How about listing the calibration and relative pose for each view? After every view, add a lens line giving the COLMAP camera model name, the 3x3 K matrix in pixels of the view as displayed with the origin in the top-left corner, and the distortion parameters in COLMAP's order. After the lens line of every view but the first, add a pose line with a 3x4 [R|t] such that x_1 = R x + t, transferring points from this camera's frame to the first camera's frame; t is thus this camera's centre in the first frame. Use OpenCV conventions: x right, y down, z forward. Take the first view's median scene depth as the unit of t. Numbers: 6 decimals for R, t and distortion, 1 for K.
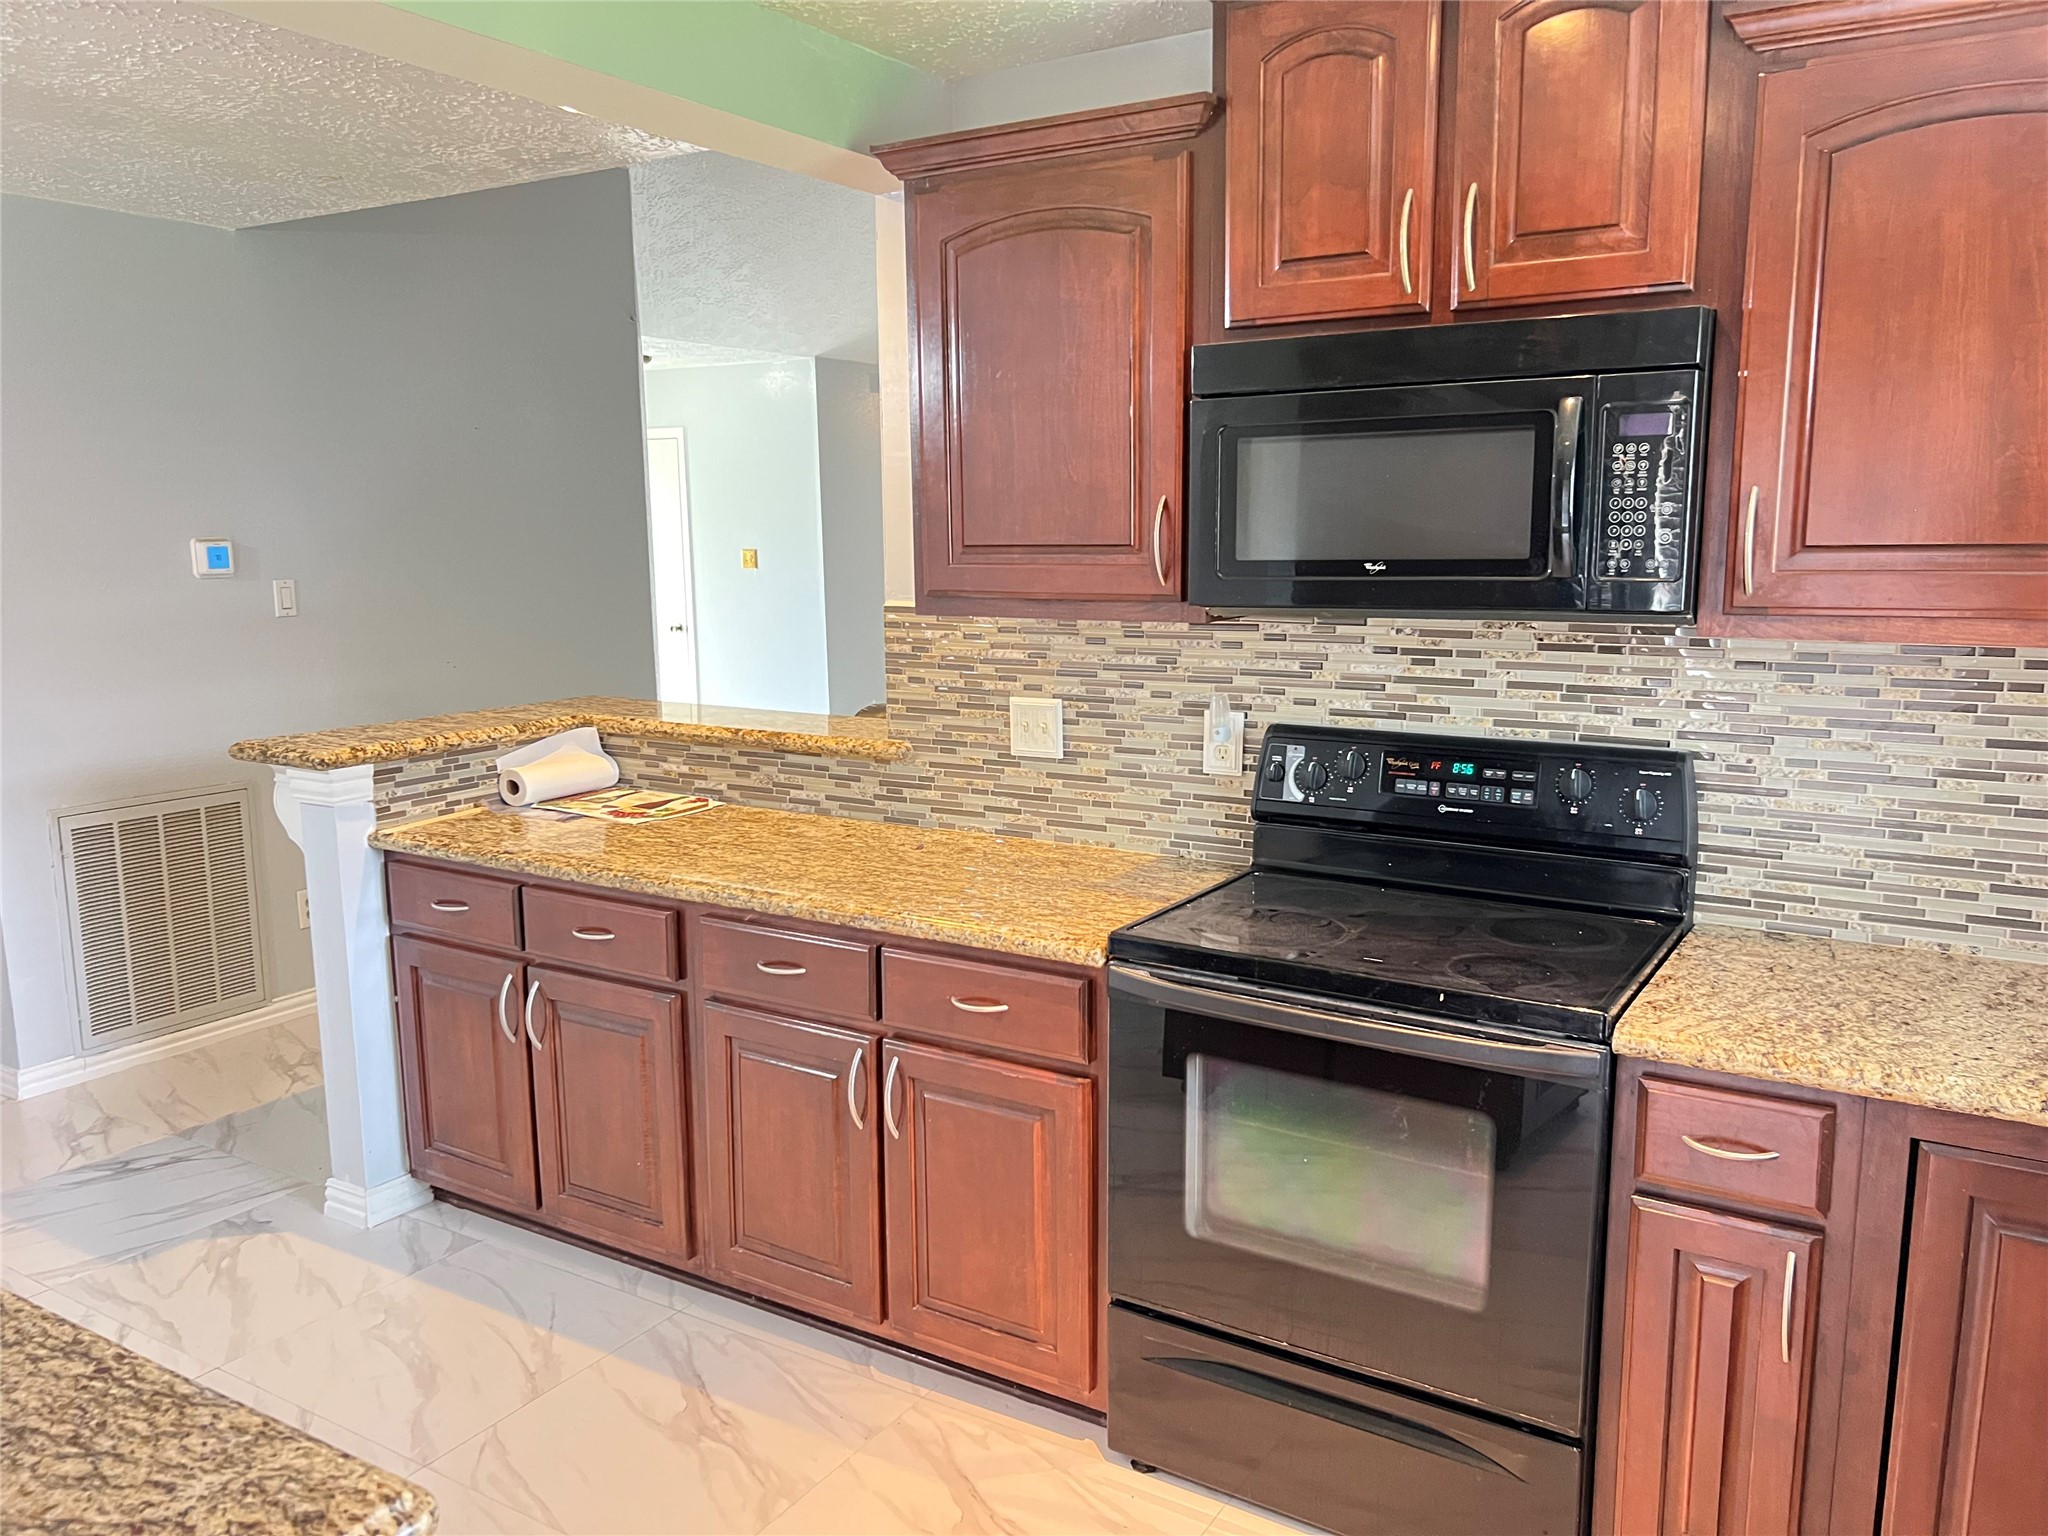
lens RADIAL K [[1552.2, 0, 1021.5], [0, 1552.2, 777.8], [0, 0, 1]] dist [0.048819, -0.032958]
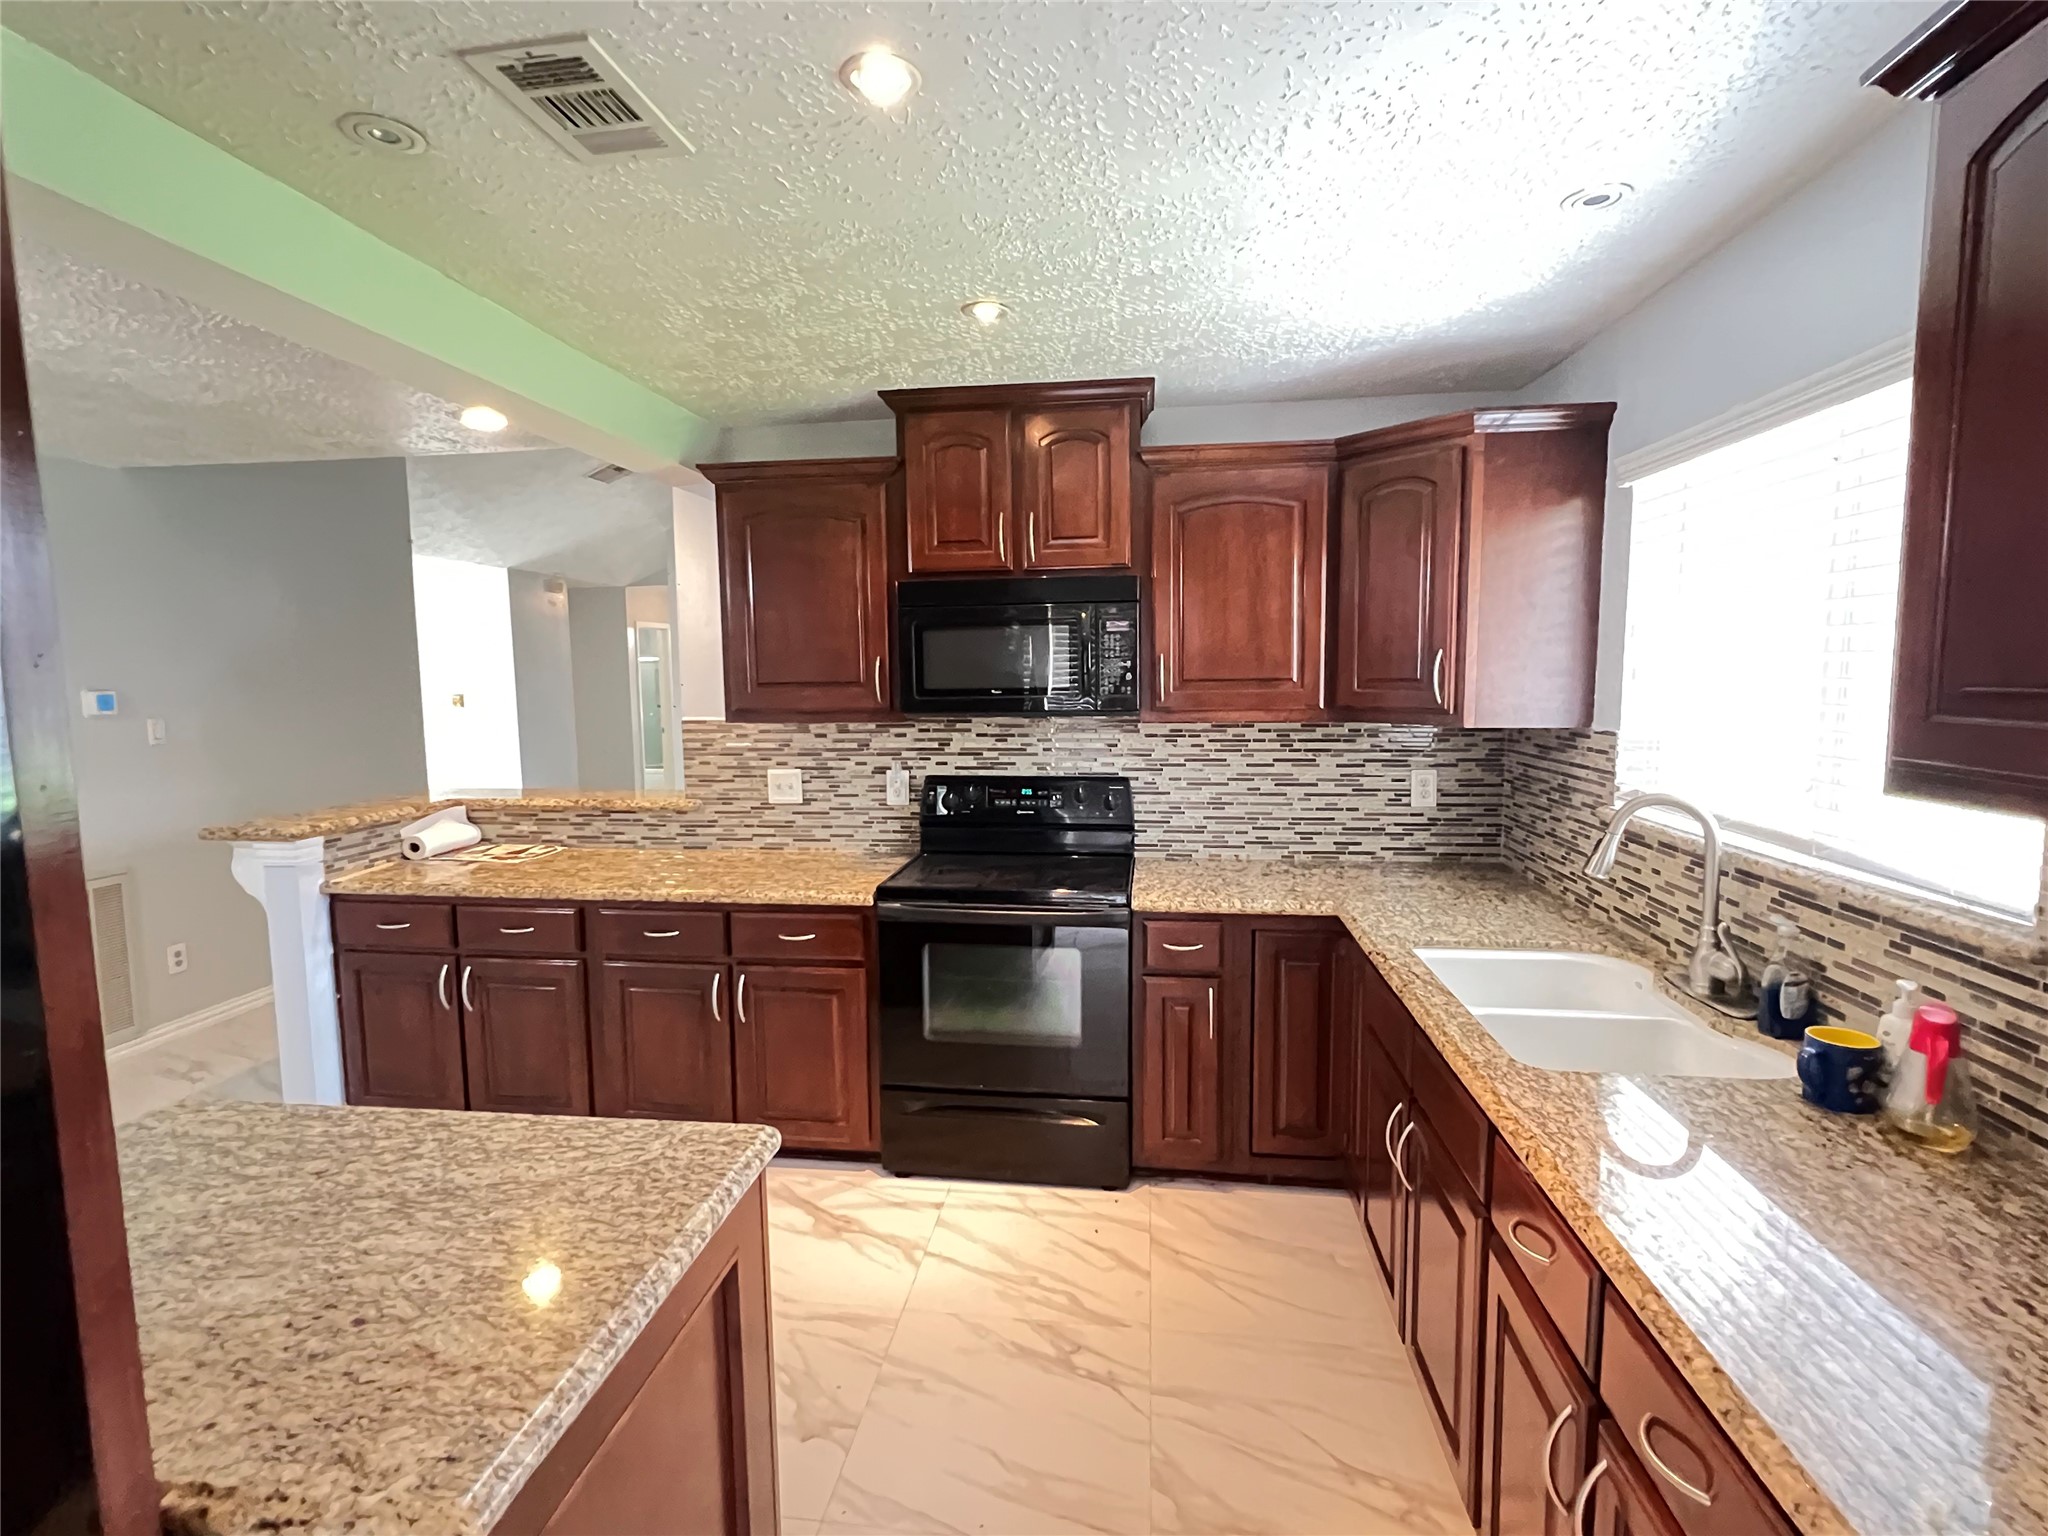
lens RADIAL K [[976.1, 0, 1020.5], [0, 976.1, 765.0], [0, 0, 1]] dist [-0.002743, 0.001619]
pose [[0.908528, -0.042111, 0.415696, -0.238132], [0.072407, 0.995723, -0.057381, 0.030431], [-0.411502, 0.082231, 0.907692, -0.137140]]
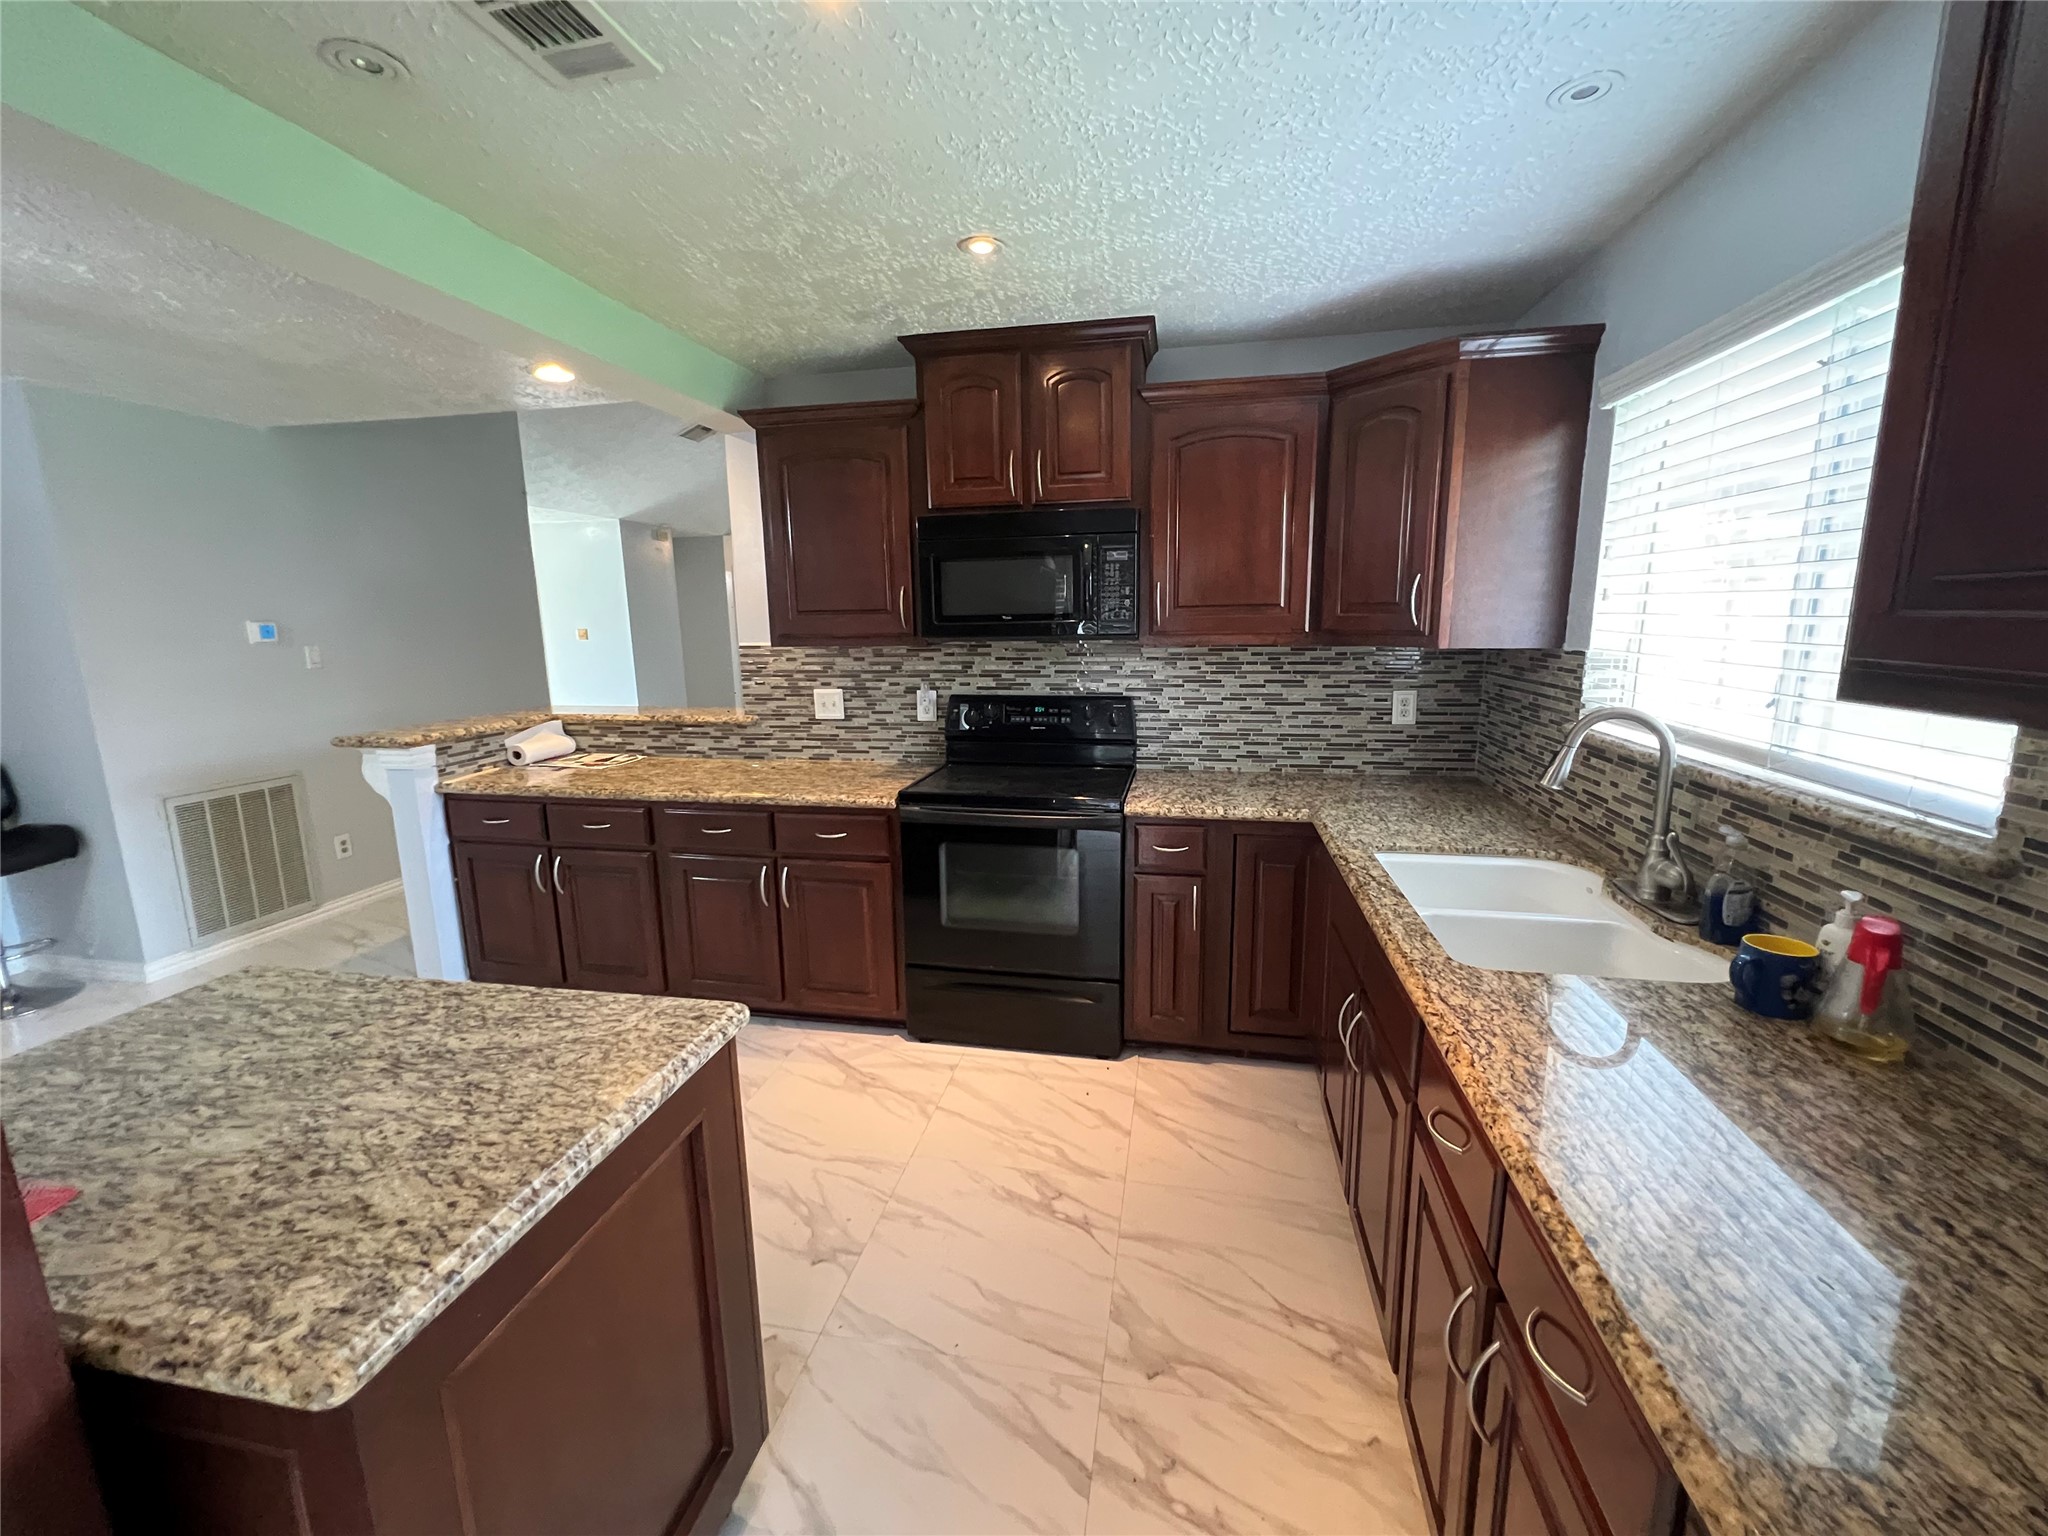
lens RADIAL K [[832.7, 0, 1024.0], [0, 832.7, 762.7], [0, 0, 1]] dist [-0.002304, 0.001227]
pose [[0.933779, -0.068788, 0.351178, -0.158707], [0.065804, 0.997623, 0.020442, 0.043166], [-0.351749, 0.004020, 0.936086, -0.109483]]
